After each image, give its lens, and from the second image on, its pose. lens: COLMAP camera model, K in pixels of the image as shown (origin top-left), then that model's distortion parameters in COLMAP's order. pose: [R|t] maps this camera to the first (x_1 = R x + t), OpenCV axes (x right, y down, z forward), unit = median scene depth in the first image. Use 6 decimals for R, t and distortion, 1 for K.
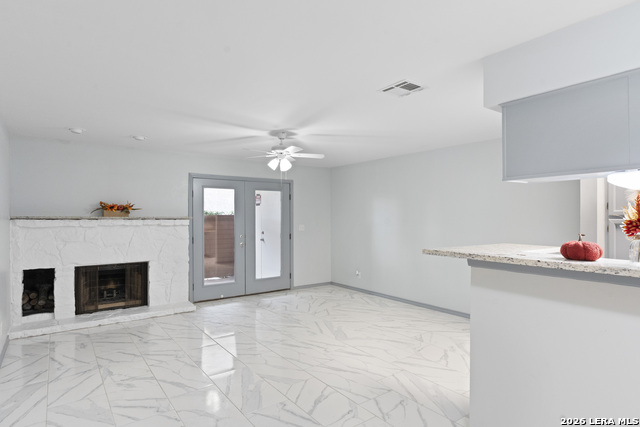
lens RADIAL K [[354.5, 0, 320.4], [0, 354.5, 215.8], [0, 0, 1]] dist [-0.000931, 0.000368]
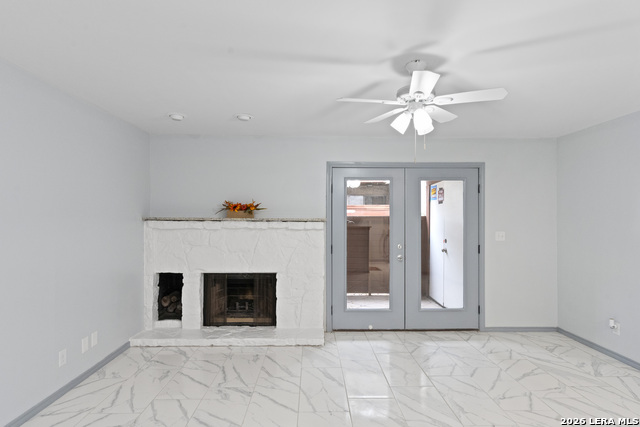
lens RADIAL K [[354.5, 0, 317.6], [0, 354.5, 218.3], [0, 0, 1]] dist [-0.000931, 0.000368]
pose [[0.814616, 0.003177, -0.579992, 0.067474], [-0.002227, 0.999995, 0.002350, 0.000846], [0.579996, -0.000623, 0.814619, 0.395909]]
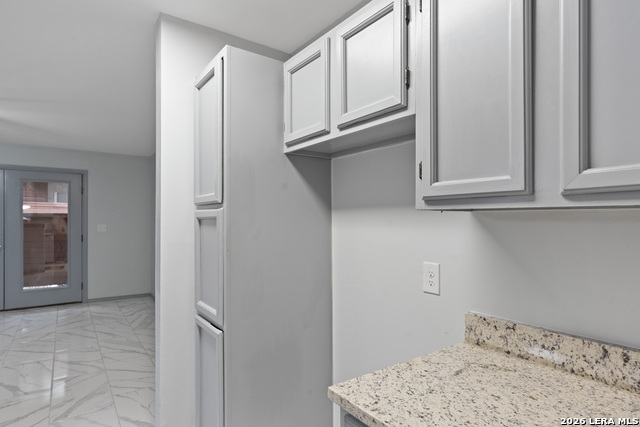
lens RADIAL K [[354.5, 0, 319.8], [0, 354.5, 219.3], [0, 0, 1]] dist [-0.000931, 0.000368]
pose [[0.999984, 0.004913, 0.002698, 0.619022], [-0.004917, 0.999987, 0.001488, 0.013242], [-0.002691, -0.001501, 0.999995, 0.229770]]
